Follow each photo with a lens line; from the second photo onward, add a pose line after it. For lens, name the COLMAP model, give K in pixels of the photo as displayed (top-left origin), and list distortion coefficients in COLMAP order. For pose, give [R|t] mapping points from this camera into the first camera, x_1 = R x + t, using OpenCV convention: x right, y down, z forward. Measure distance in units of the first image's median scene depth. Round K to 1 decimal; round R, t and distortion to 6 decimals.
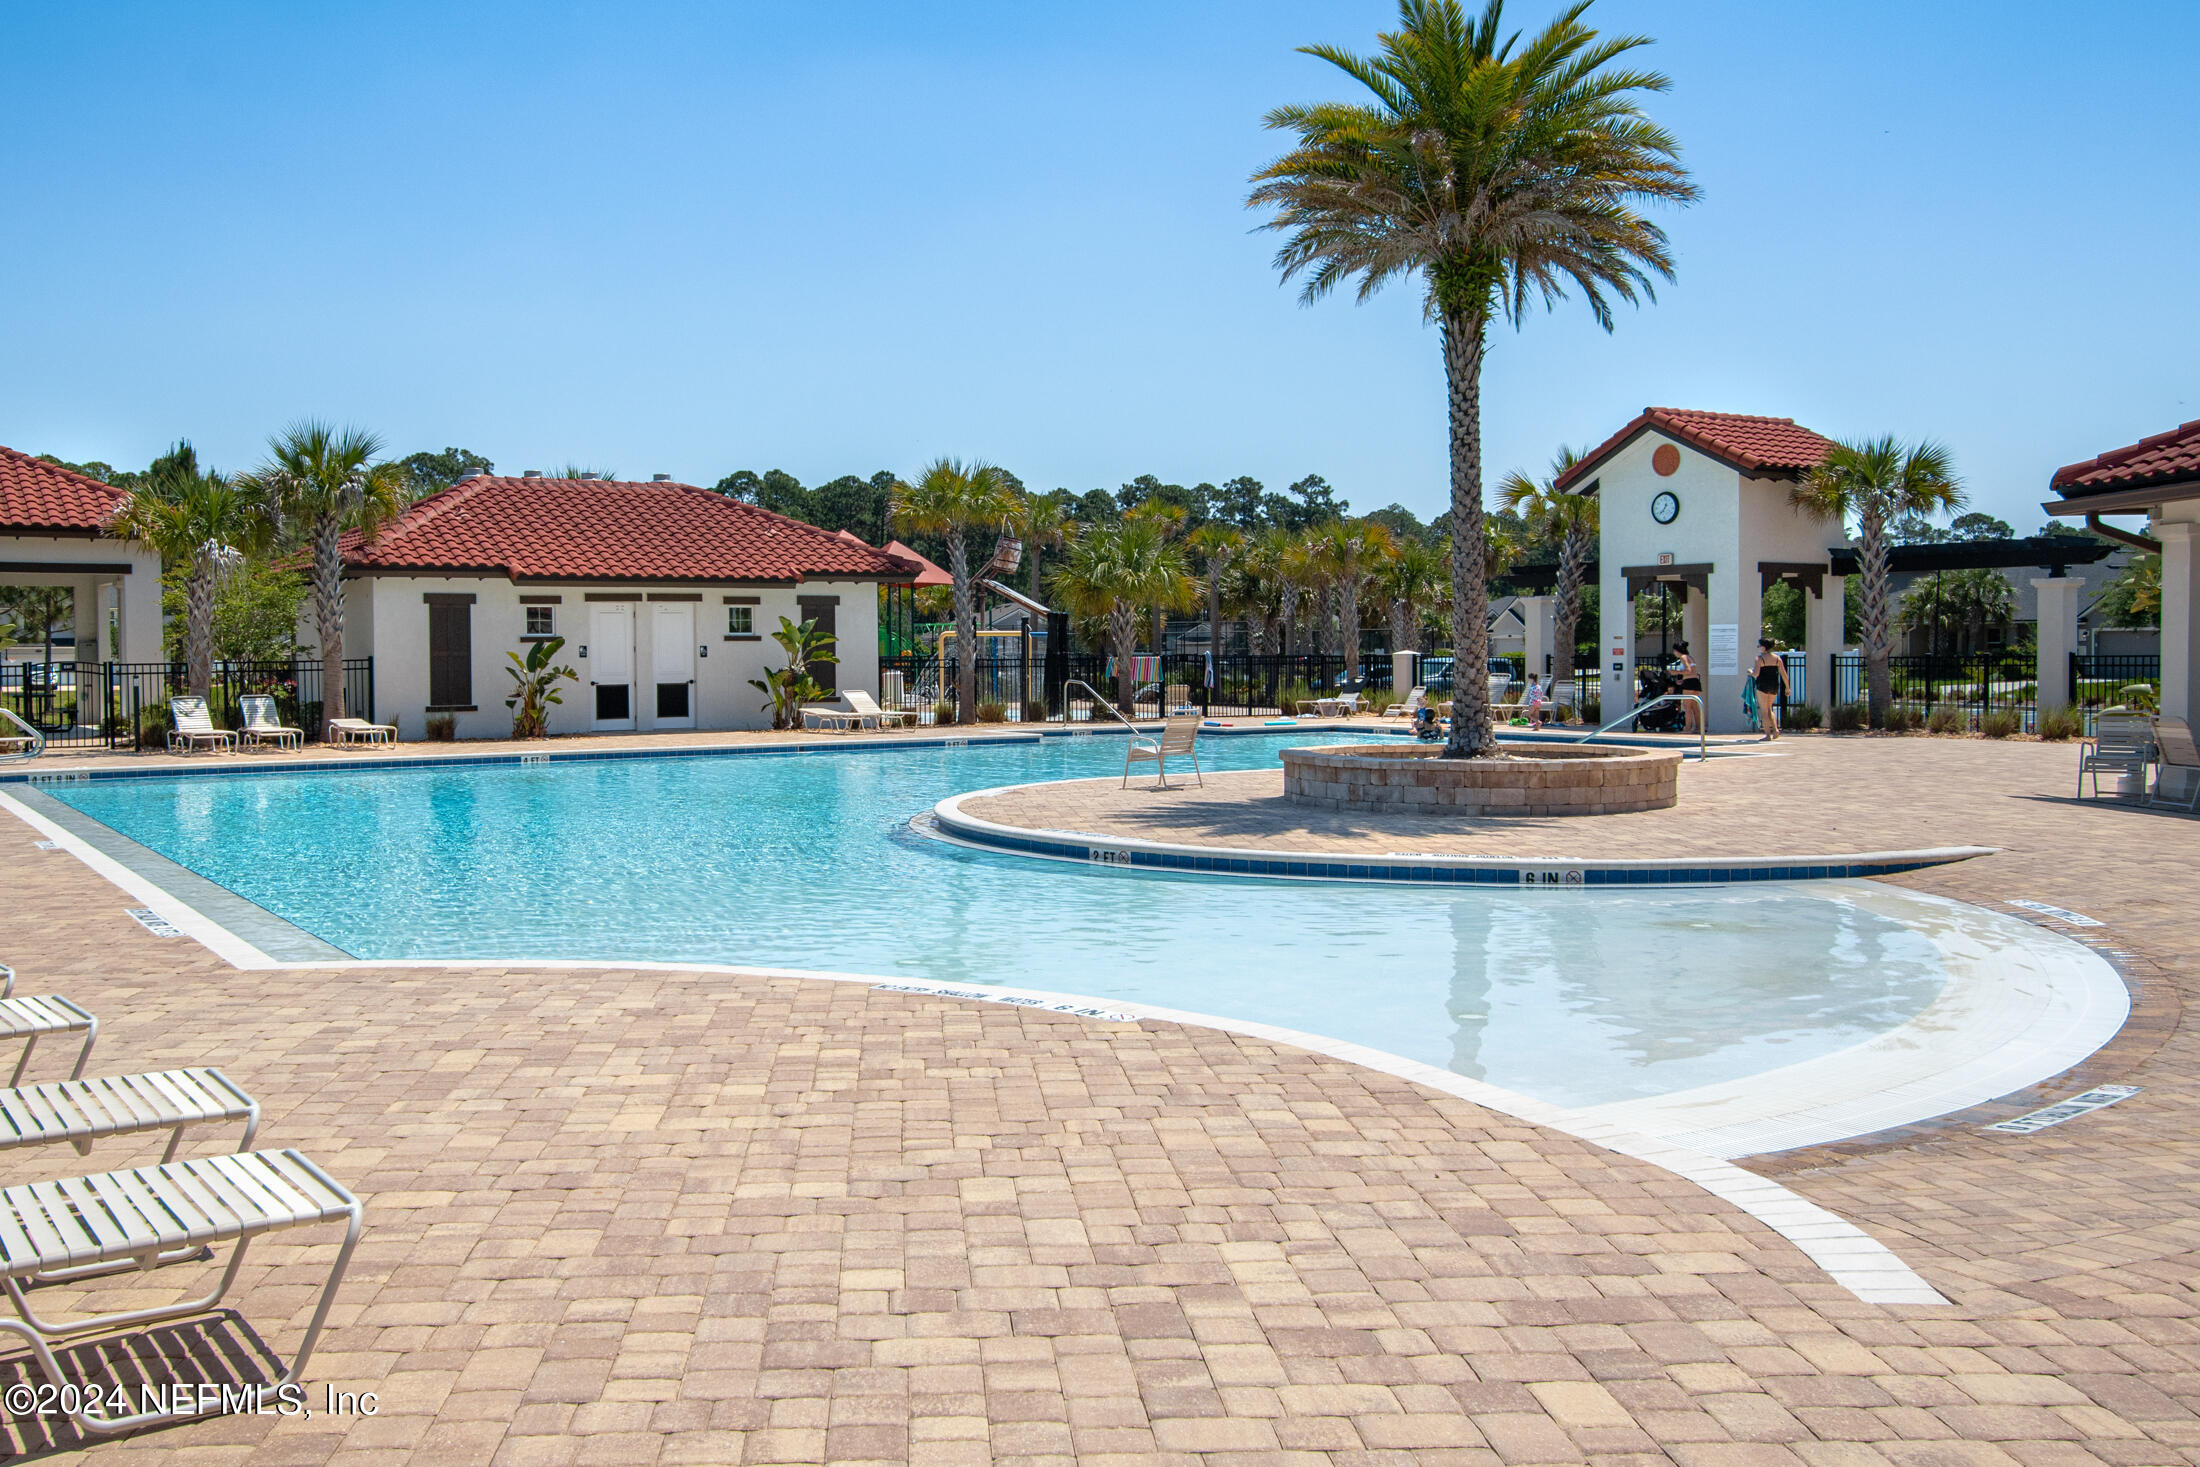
lens RADIAL K [[1733.1, 0, 1099.5], [0, 1733.1, 727.4], [0, 0, 1]] dist [-0.003208, -0.000023]
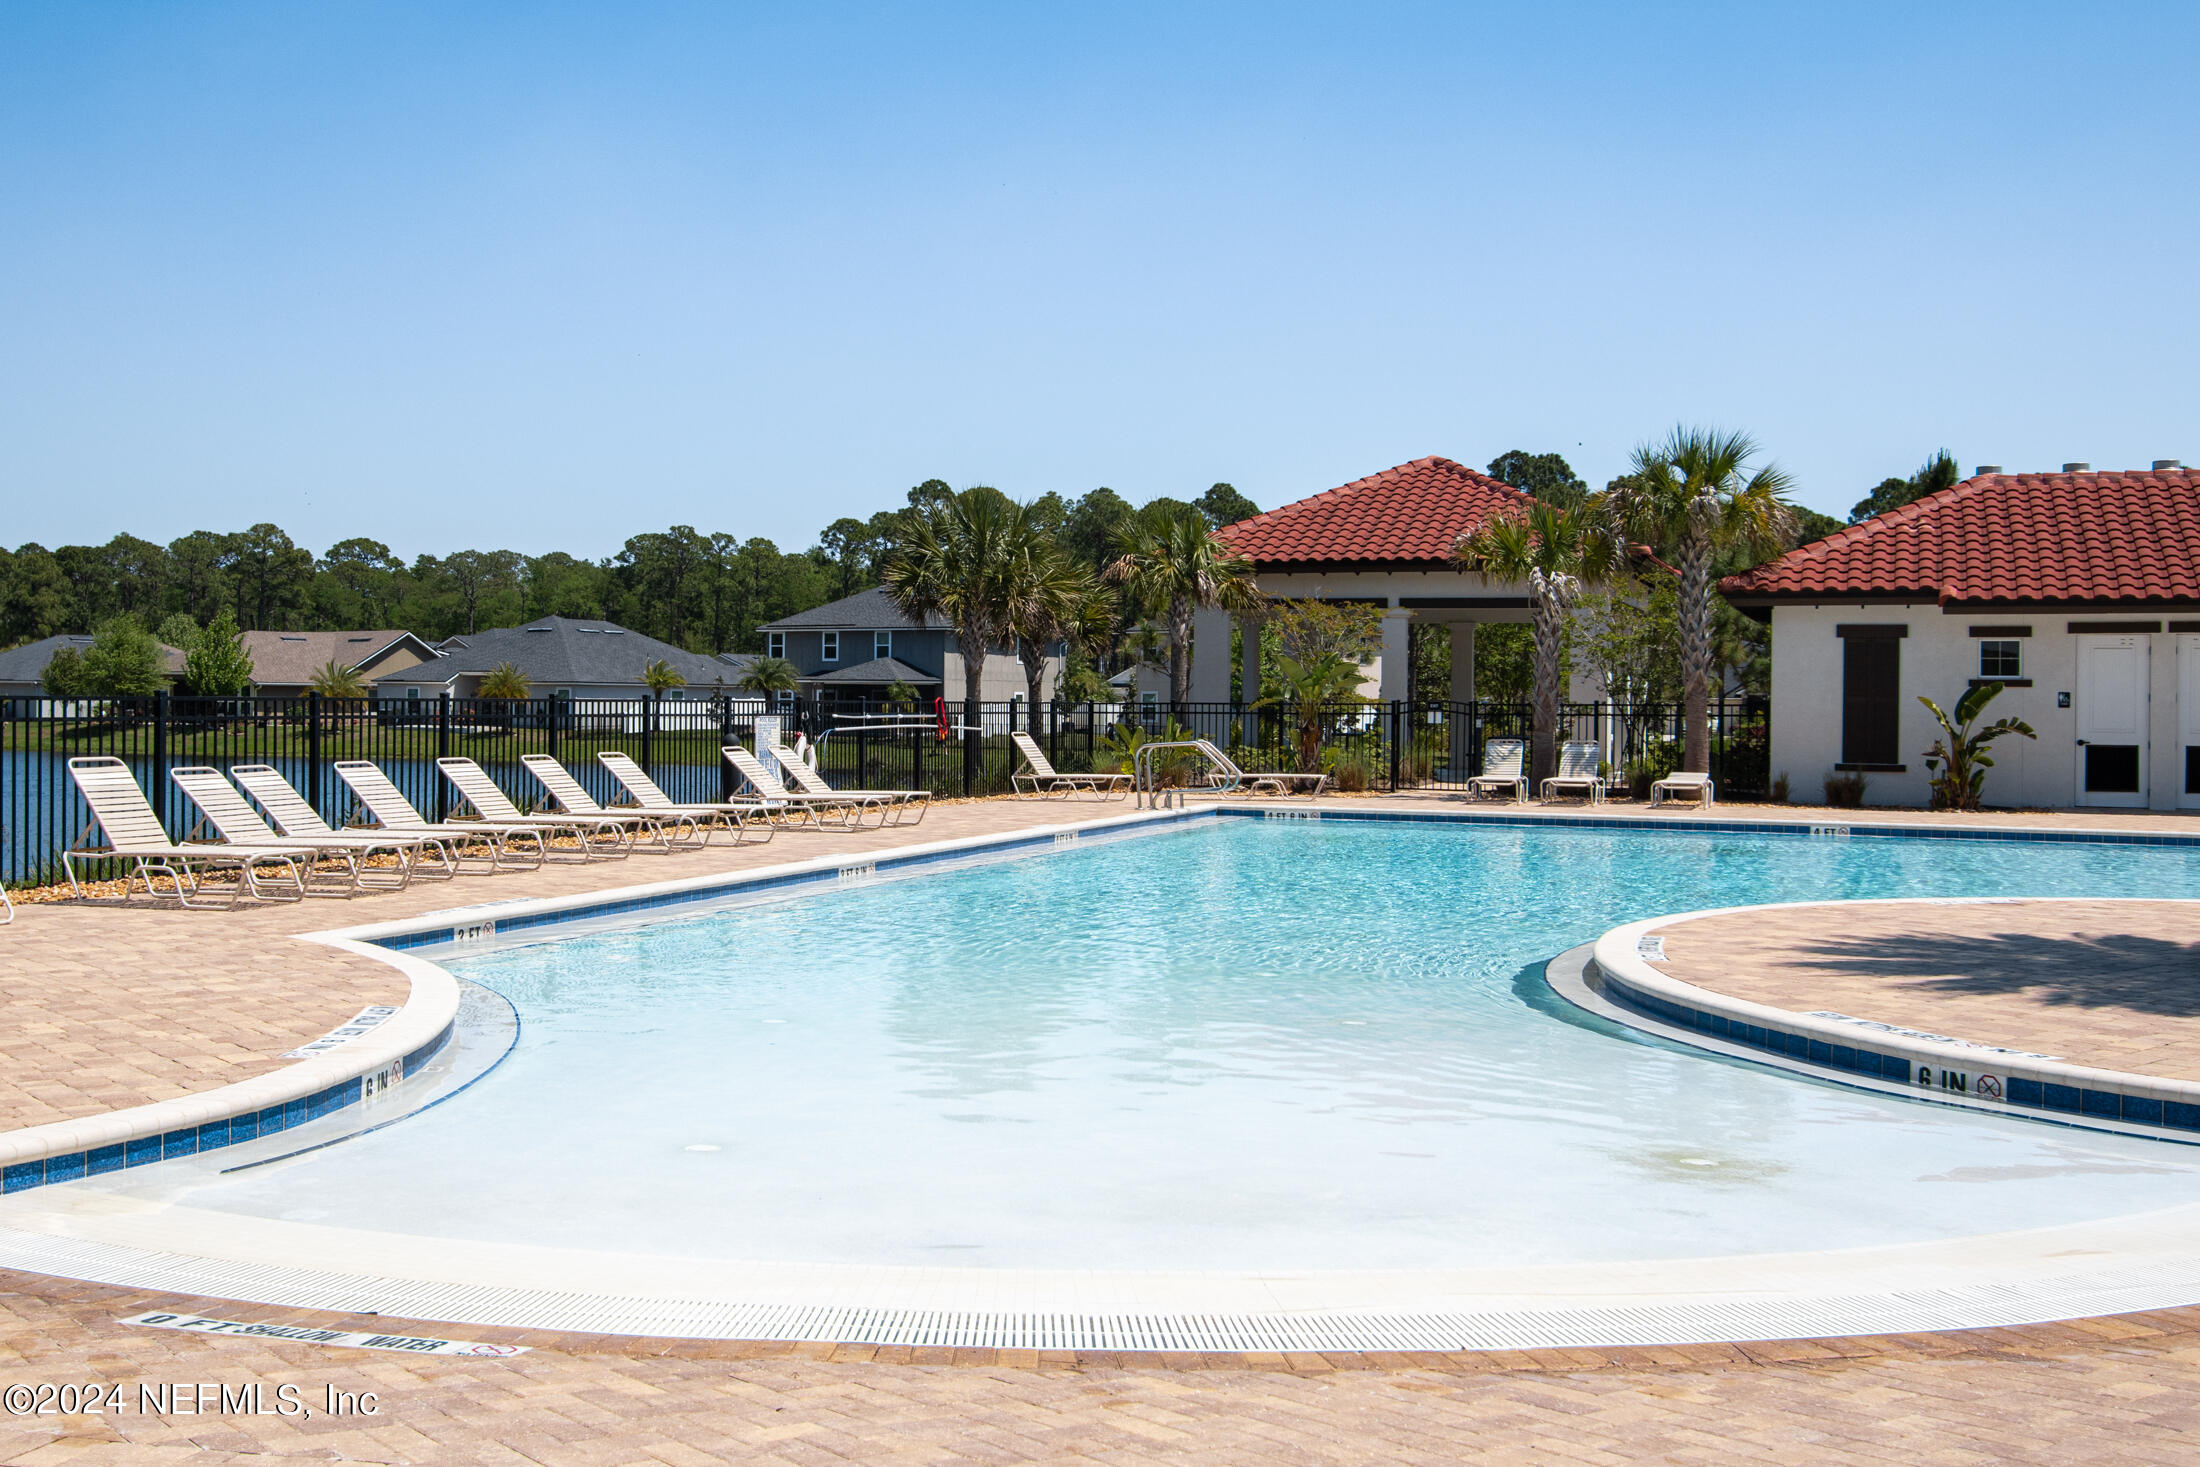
lens RADIAL K [[2195.6, 0, 1100.5], [0, 2195.6, 733.6], [0, 0, 1]] dist [-0.028126, 0.000000]
pose [[0.620513, 0.027731, -0.783706, 0.204398], [-0.048685, 0.998809, -0.003205, -0.005745], [0.782684, 0.040144, 0.621124, 0.084238]]
